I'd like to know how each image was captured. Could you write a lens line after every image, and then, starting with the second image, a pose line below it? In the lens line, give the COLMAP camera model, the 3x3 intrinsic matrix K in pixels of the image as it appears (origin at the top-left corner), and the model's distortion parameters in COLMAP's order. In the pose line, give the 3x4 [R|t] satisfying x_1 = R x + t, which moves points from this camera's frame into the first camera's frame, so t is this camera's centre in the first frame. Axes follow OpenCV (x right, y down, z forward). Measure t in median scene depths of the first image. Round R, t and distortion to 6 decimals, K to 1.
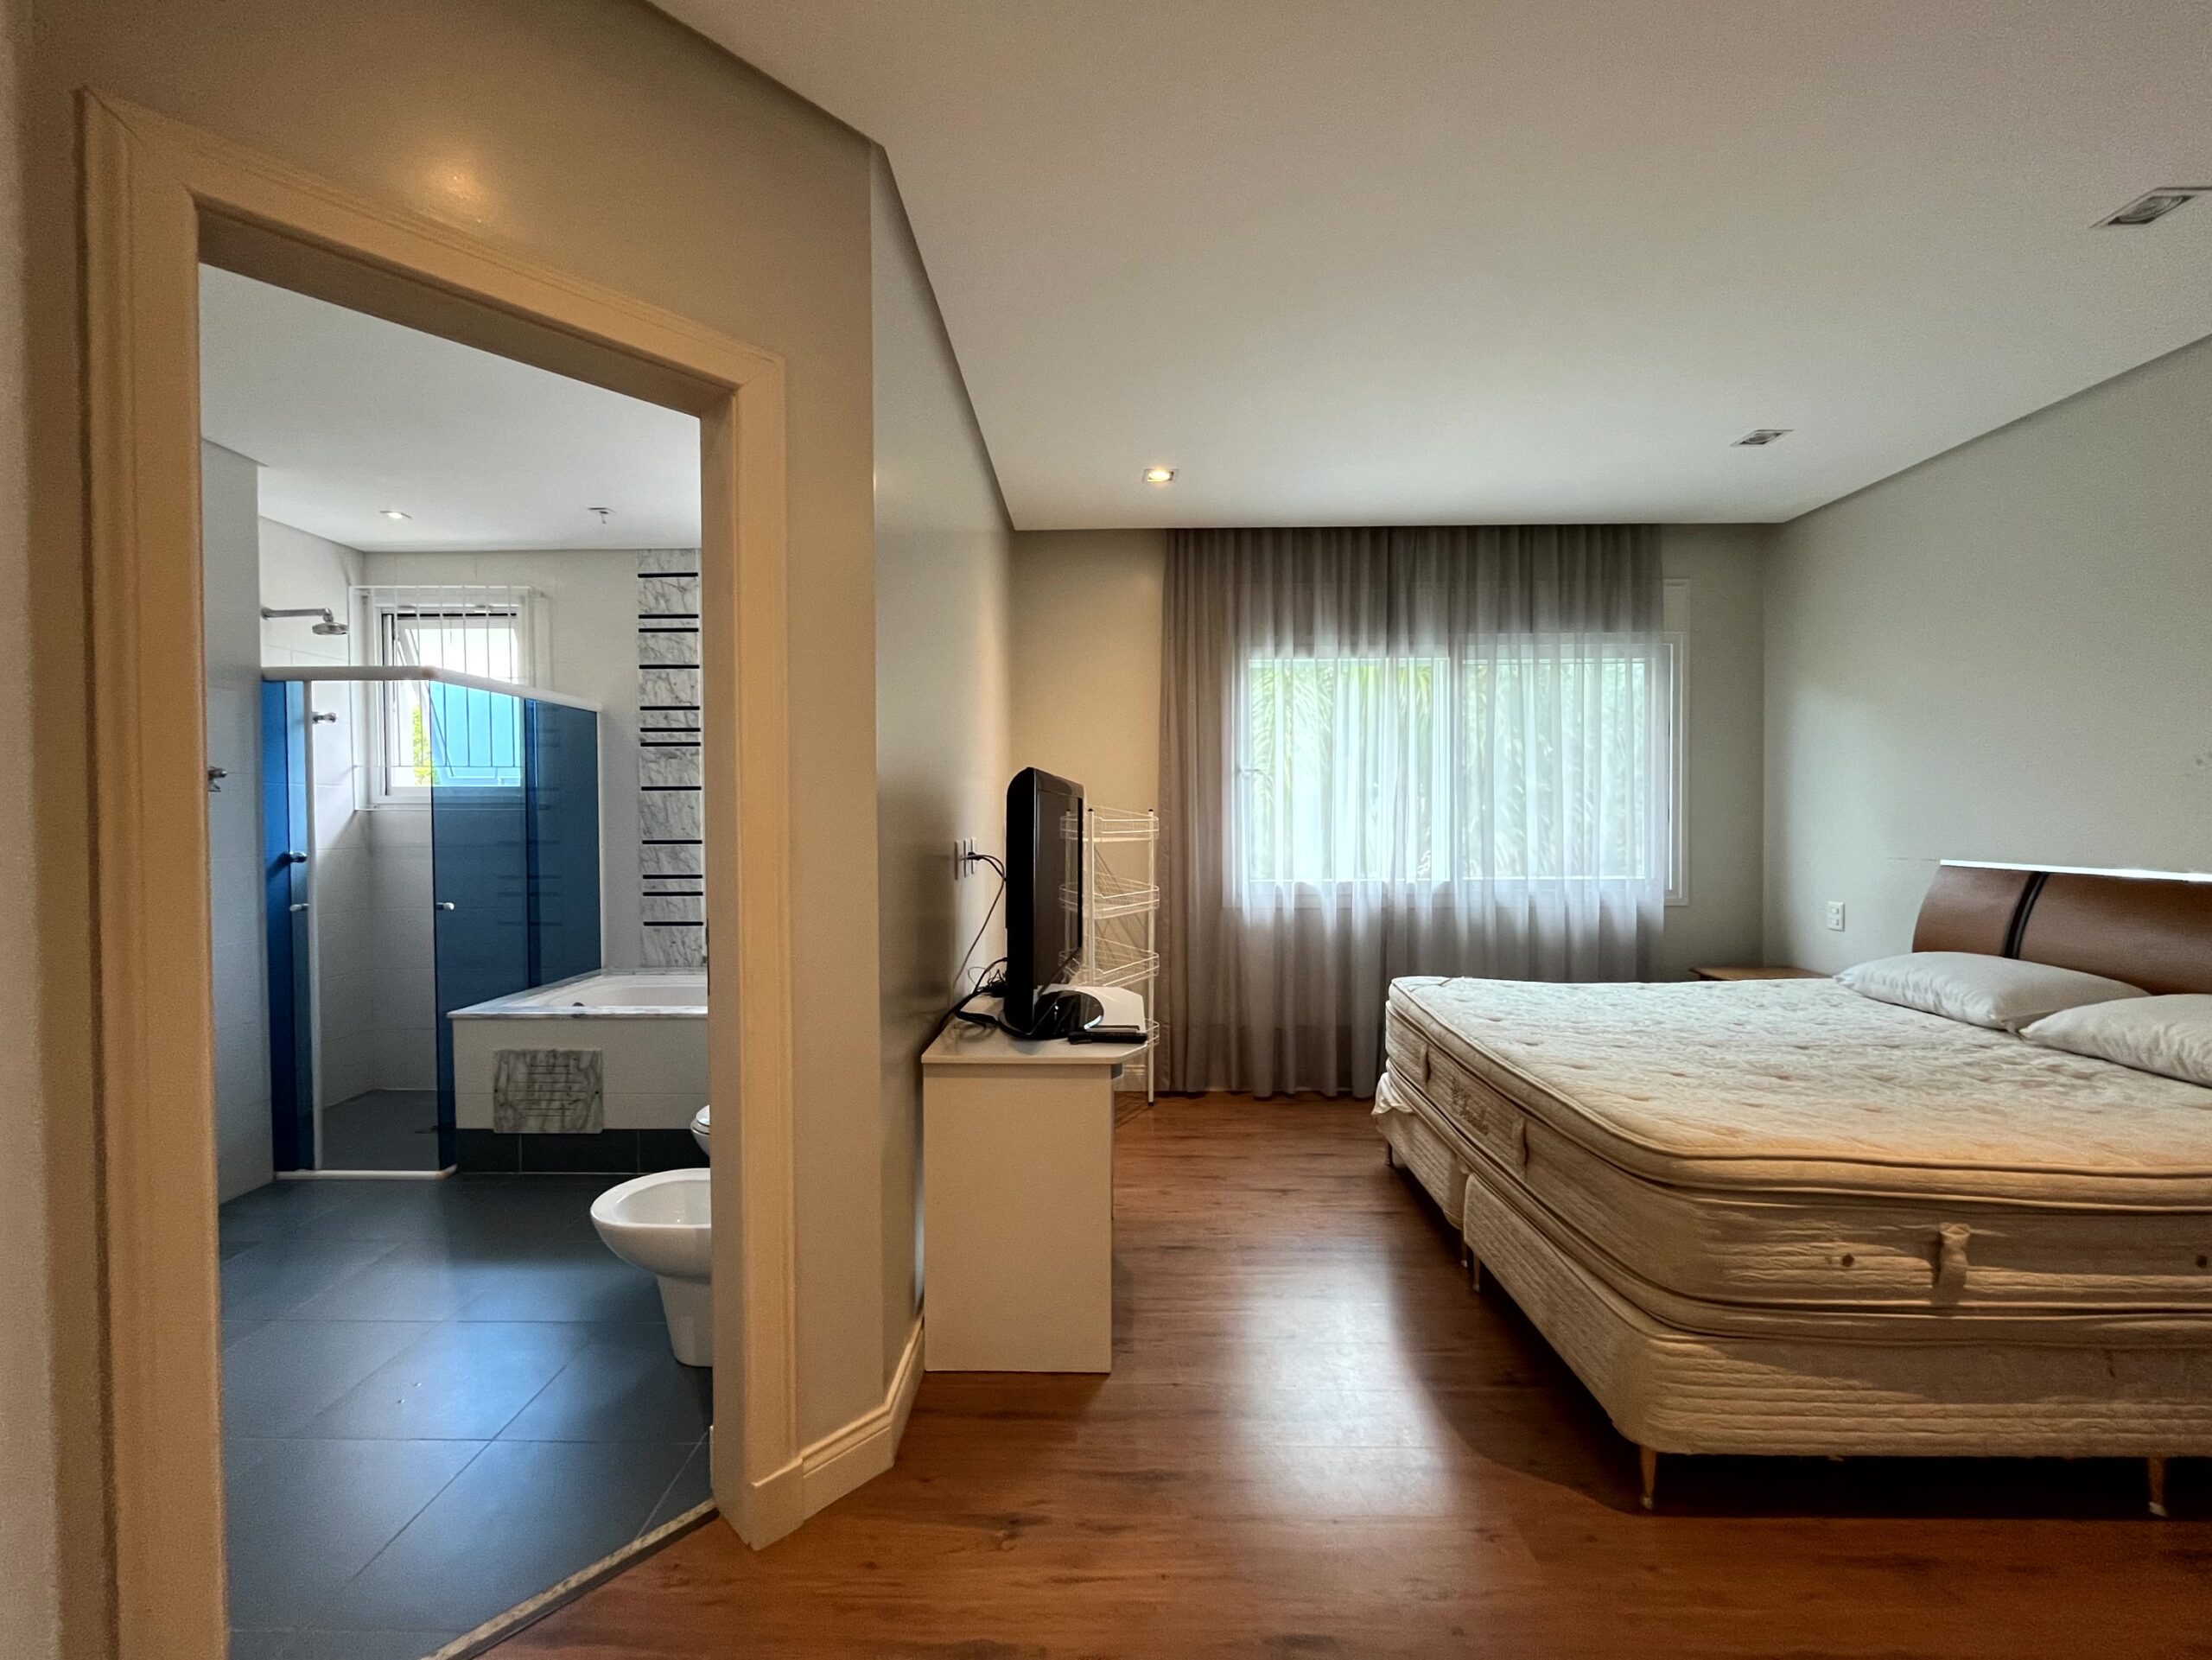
lens RADIAL K [[894.4, 0, 1099.2], [0, 894.4, 834.4], [0, 0, 1]] dist [-0.002557, 0.000270]
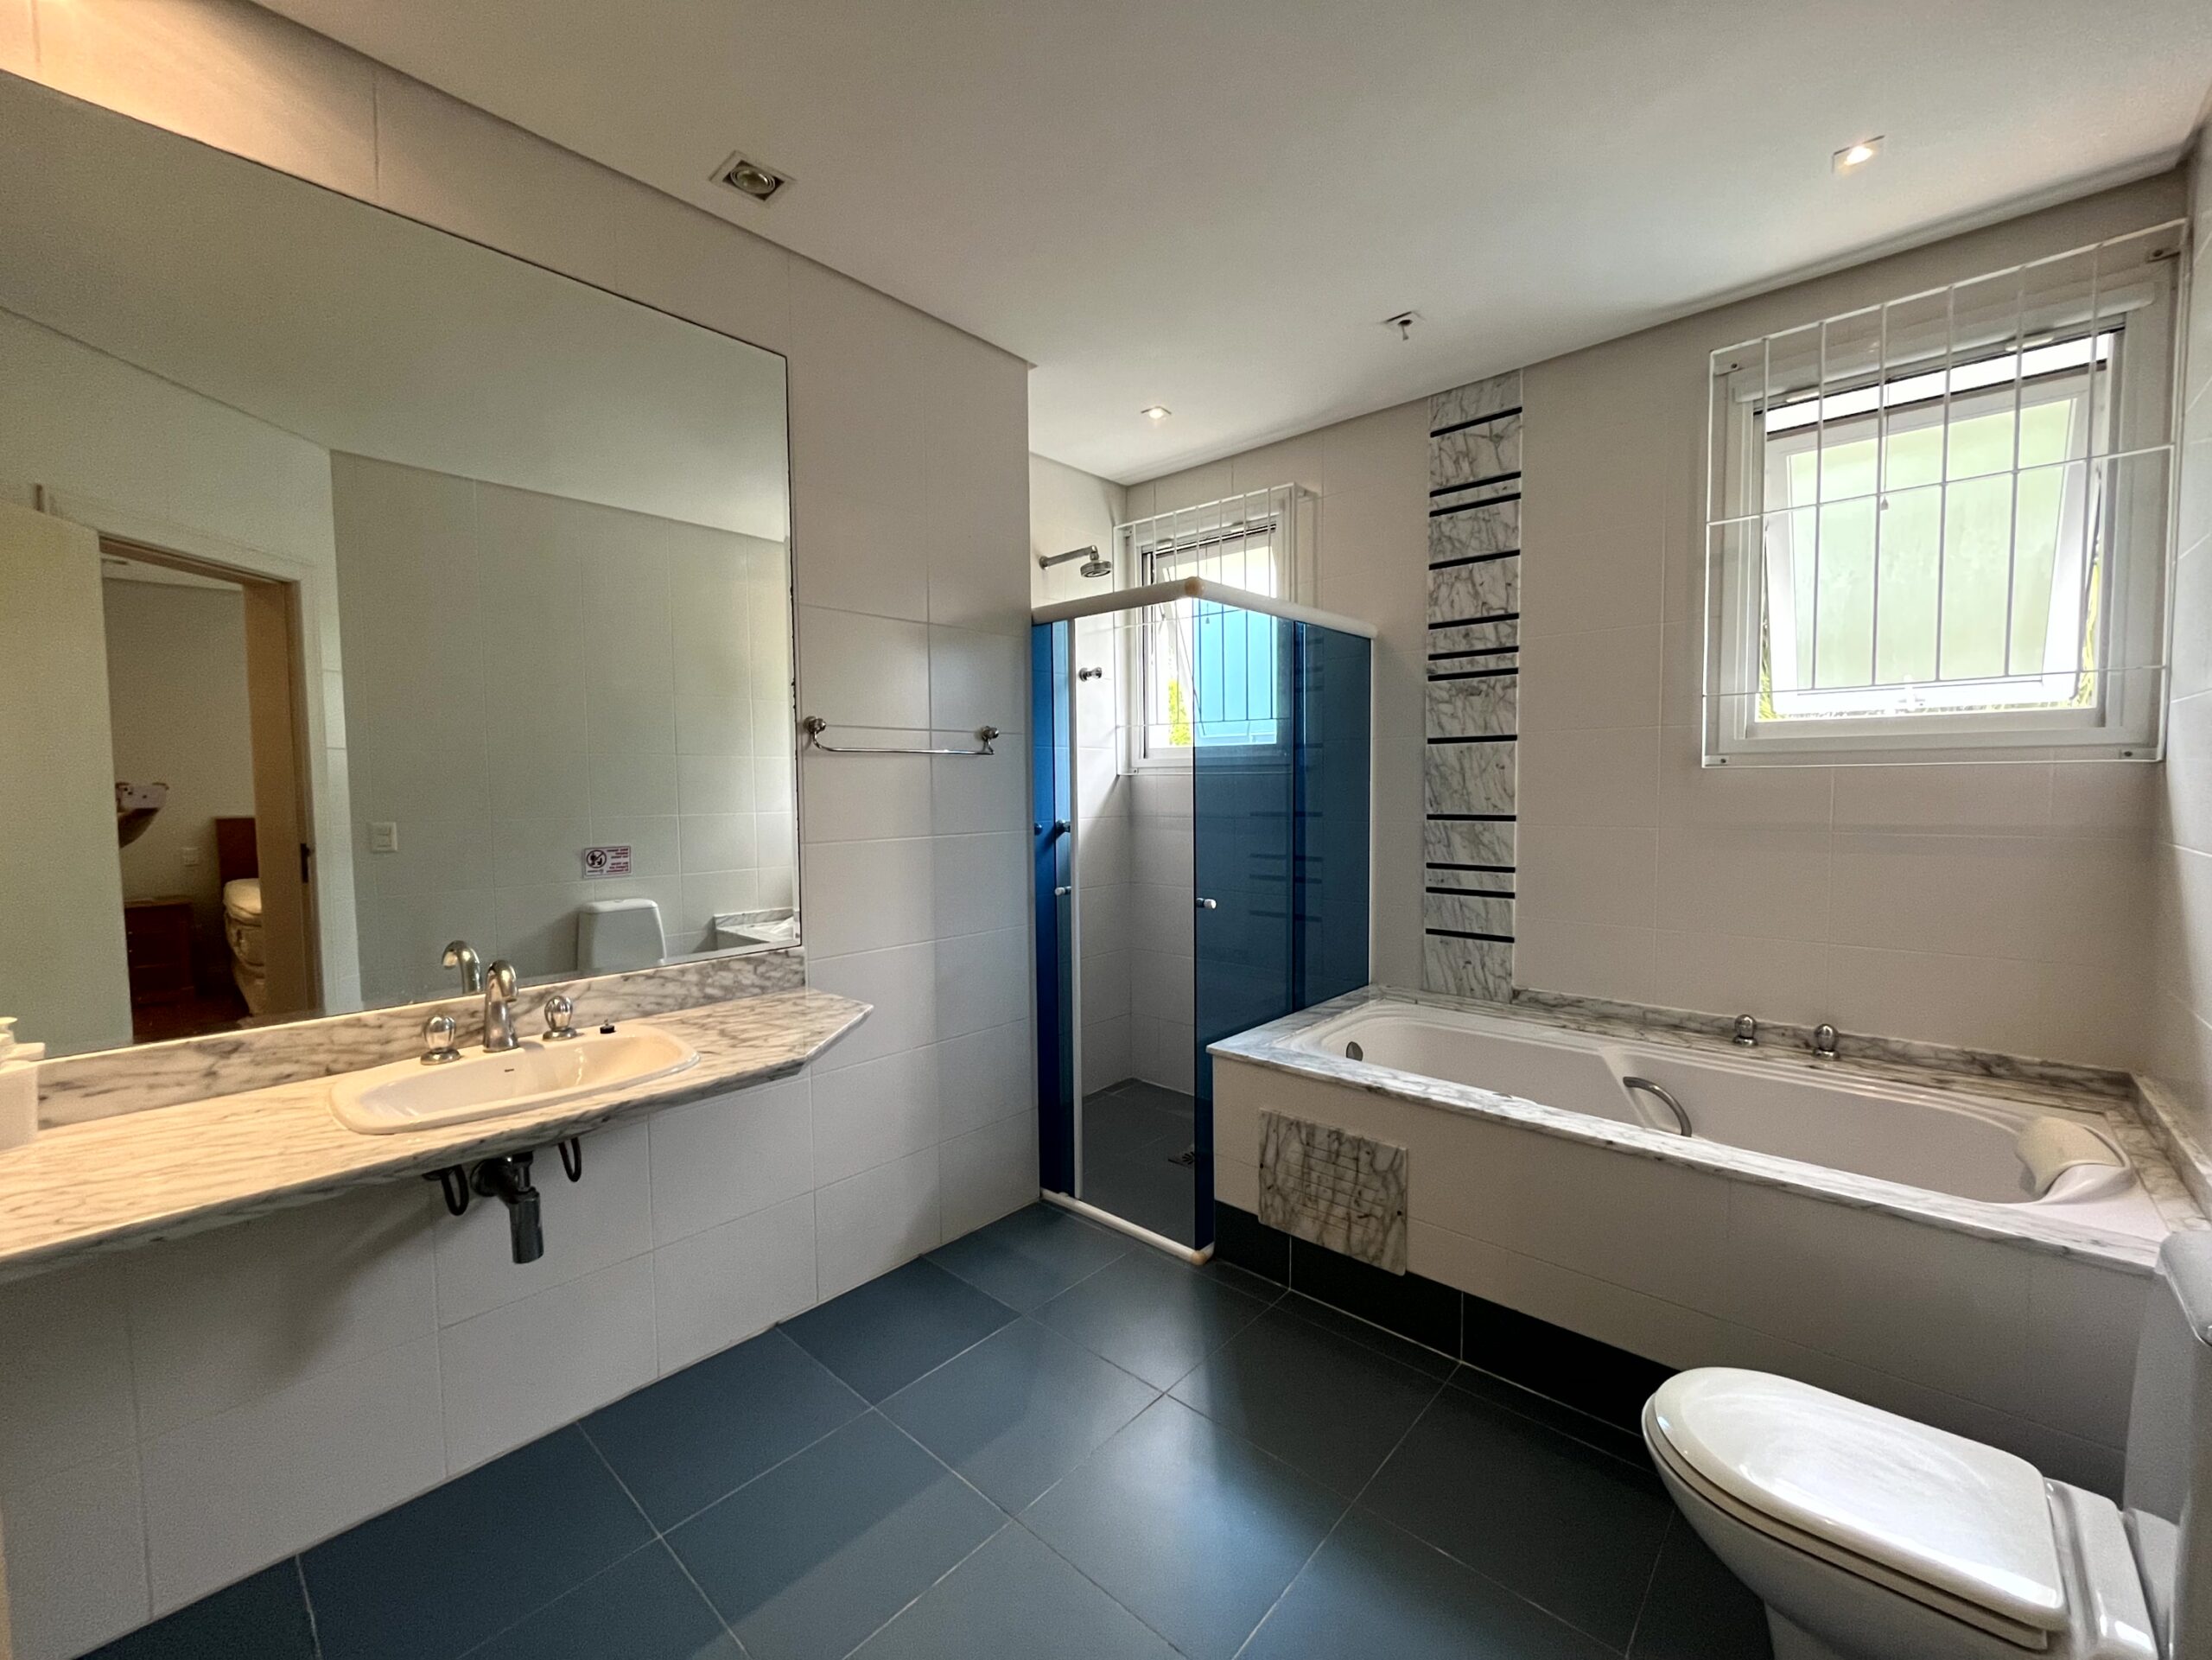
lens RADIAL K [[894.4, 0, 1099.2], [0, 894.4, 834.4], [0, 0, 1]] dist [-0.002557, 0.000270]
pose [[0.750332, 0.034386, -0.660166, -0.259089], [-0.006095, 0.998964, 0.045106, -0.008495], [0.661033, -0.029821, 0.749764, 0.321785]]
